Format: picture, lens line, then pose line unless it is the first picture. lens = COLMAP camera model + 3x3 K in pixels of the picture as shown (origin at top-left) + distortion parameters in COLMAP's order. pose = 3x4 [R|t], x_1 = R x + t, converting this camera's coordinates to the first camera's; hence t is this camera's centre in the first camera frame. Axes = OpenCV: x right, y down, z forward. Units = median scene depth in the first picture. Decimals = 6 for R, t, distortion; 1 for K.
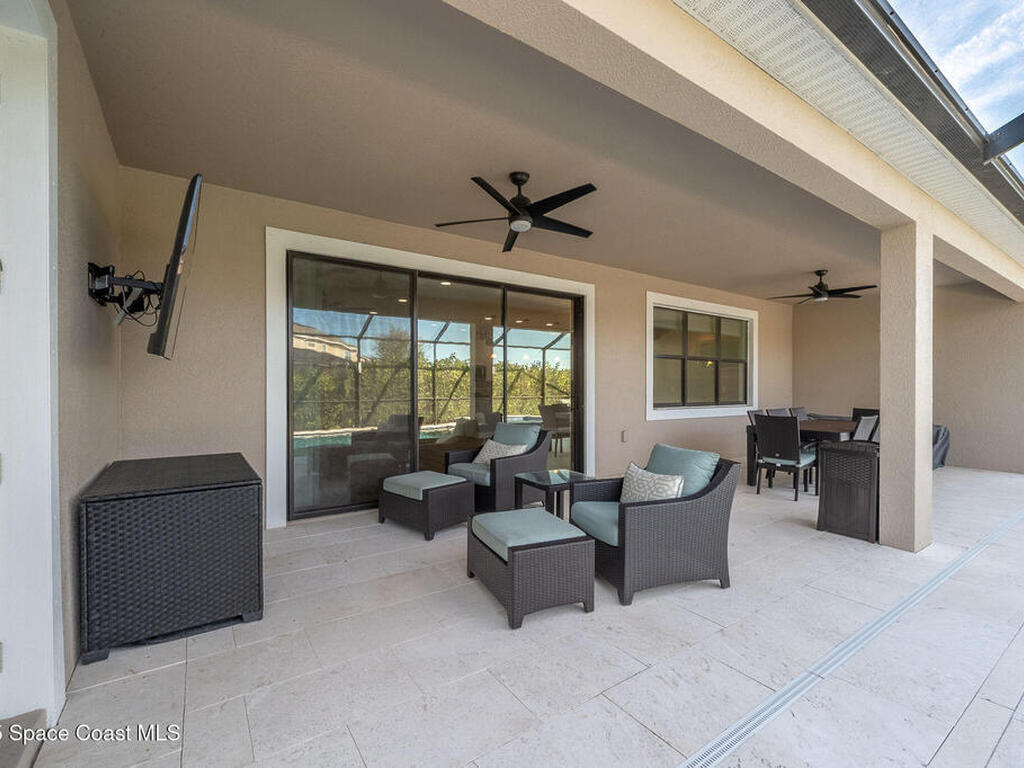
lens RADIAL K [[459.2, 0, 515.9], [0, 459.2, 376.7], [0, 0, 1]] dist [-0.000716, -0.000441]
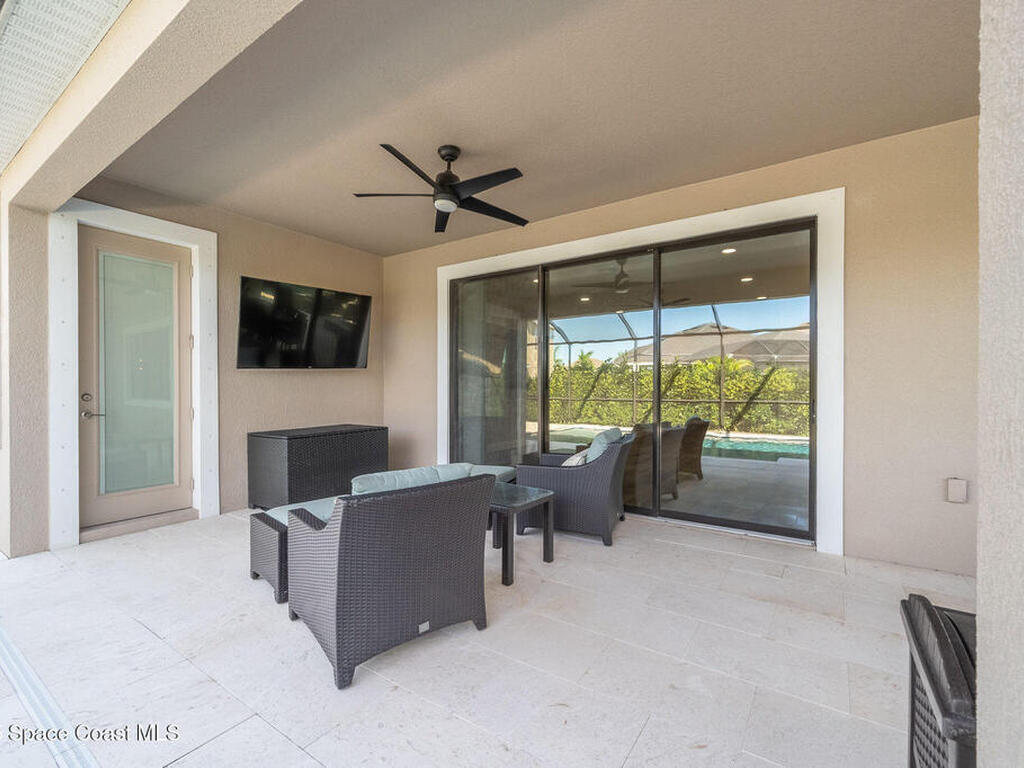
lens RADIAL K [[459.2, 0, 515.9], [0, 459.2, 376.7], [0, 0, 1]] dist [-0.000716, -0.000441]
pose [[0.362728, -0.027386, -0.931493, 0.581744], [0.019483, 0.999572, -0.021800, 0.025495], [0.931691, -0.010241, 0.363107, 0.507400]]
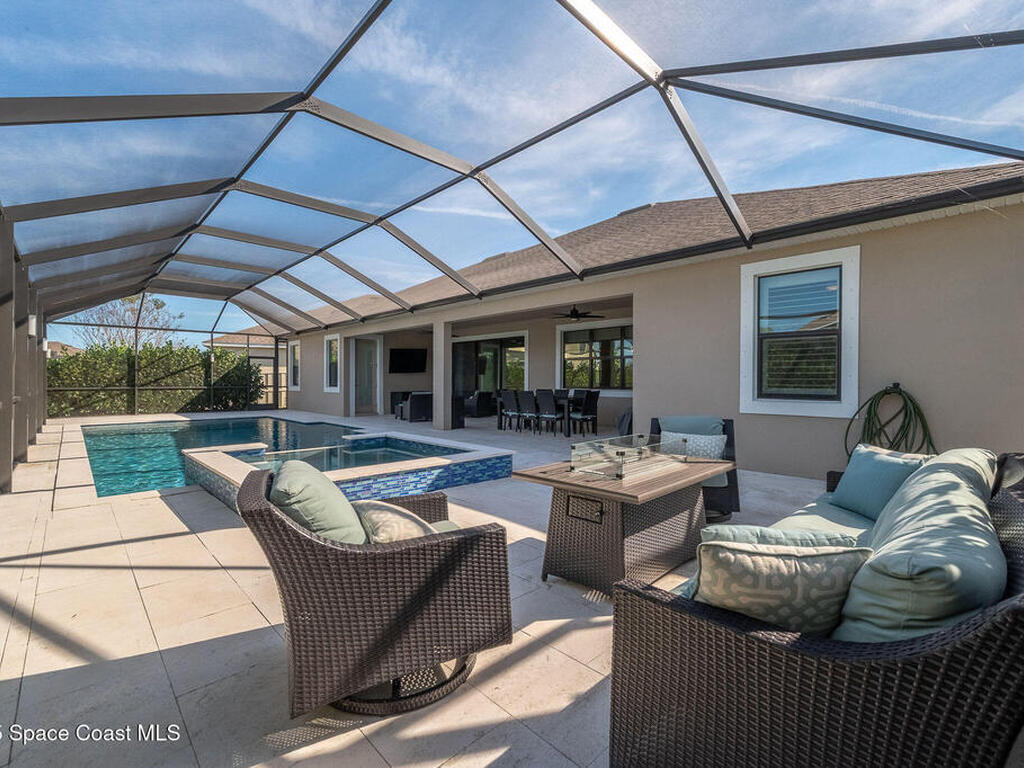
lens RADIAL K [[459.2, 0, 515.9], [0, 459.2, 376.7], [0, 0, 1]] dist [-0.000716, -0.000441]
pose [[0.168104, -0.016718, -0.985627, 2.508586], [0.013523, 0.999801, -0.014652, 0.055537], [0.985676, -0.010865, 0.168297, 0.634499]]
